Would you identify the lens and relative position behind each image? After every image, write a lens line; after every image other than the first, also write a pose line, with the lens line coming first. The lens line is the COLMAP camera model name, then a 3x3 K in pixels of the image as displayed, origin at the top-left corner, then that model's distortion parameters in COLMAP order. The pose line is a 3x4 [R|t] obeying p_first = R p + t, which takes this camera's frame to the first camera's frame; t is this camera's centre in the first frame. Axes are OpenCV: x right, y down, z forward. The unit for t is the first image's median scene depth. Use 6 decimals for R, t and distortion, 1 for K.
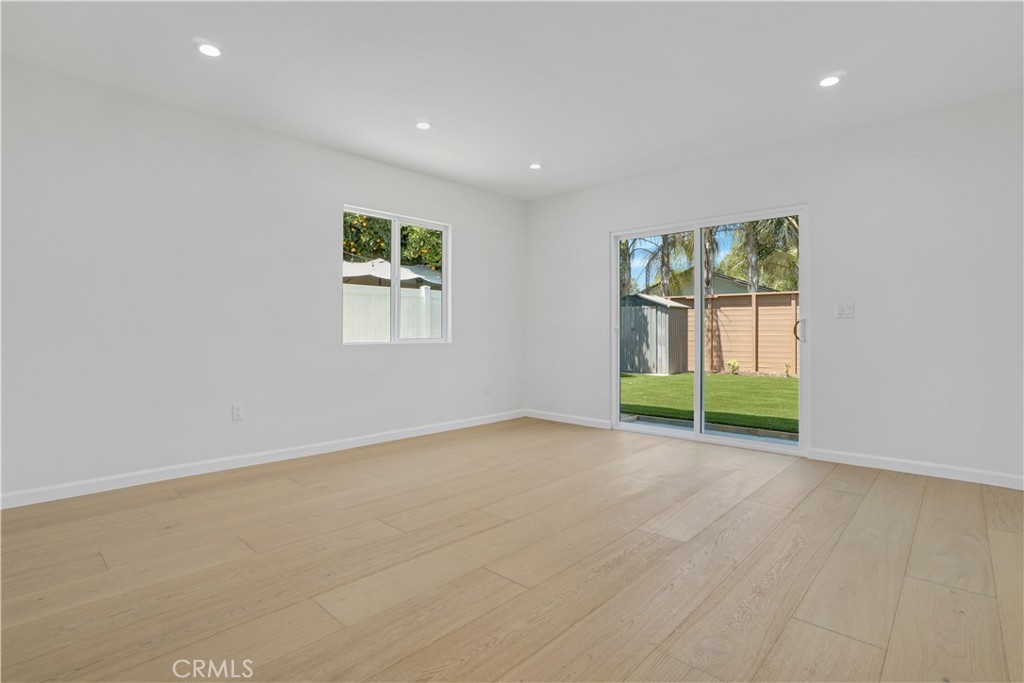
lens RADIAL K [[470.8, 0, 516.6], [0, 470.8, 336.3], [0, 0, 1]] dist [-0.000919, 0.000823]
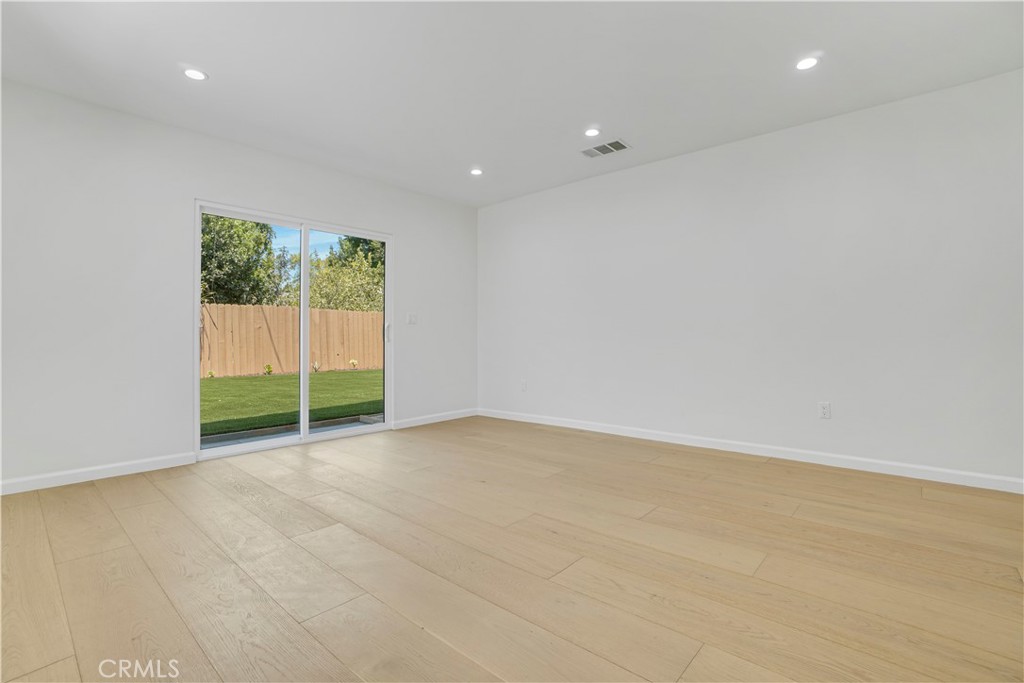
lens RADIAL K [[470.8, 0, 516.6], [0, 470.8, 336.3], [0, 0, 1]] dist [-0.000919, 0.000823]
pose [[-0.014280, 0.007054, 0.999873, -0.892597], [0.000828, 0.999975, -0.007043, 0.024870], [-0.999898, 0.000727, -0.014286, 0.936026]]
